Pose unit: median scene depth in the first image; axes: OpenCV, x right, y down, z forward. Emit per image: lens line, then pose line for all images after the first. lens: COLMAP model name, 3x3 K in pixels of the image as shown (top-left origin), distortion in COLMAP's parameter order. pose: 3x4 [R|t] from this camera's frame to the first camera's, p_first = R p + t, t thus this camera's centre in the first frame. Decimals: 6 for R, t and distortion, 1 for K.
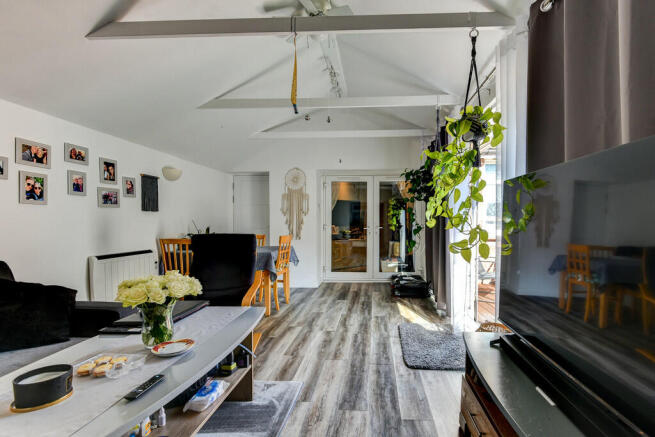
lens RADIAL K [[311.4, 0, 327.7], [0, 311.4, 222.9], [0, 0, 1]] dist [0.001351, -0.002920]
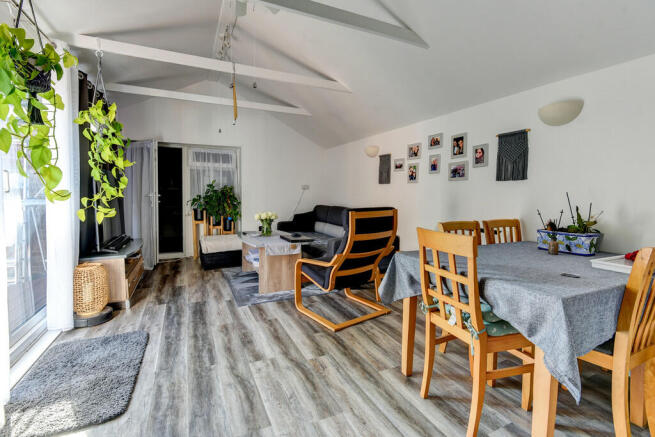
lens RADIAL K [[311.4, 0, 324.4], [0, 311.4, 206.4], [0, 0, 1]] dist [0.001351, -0.002920]
pose [[-0.841385, 0.008952, -0.540361, 0.254699], [-0.016501, 0.998971, 0.042242, 0.000290], [0.540184, 0.044459, -0.840372, 1.735201]]
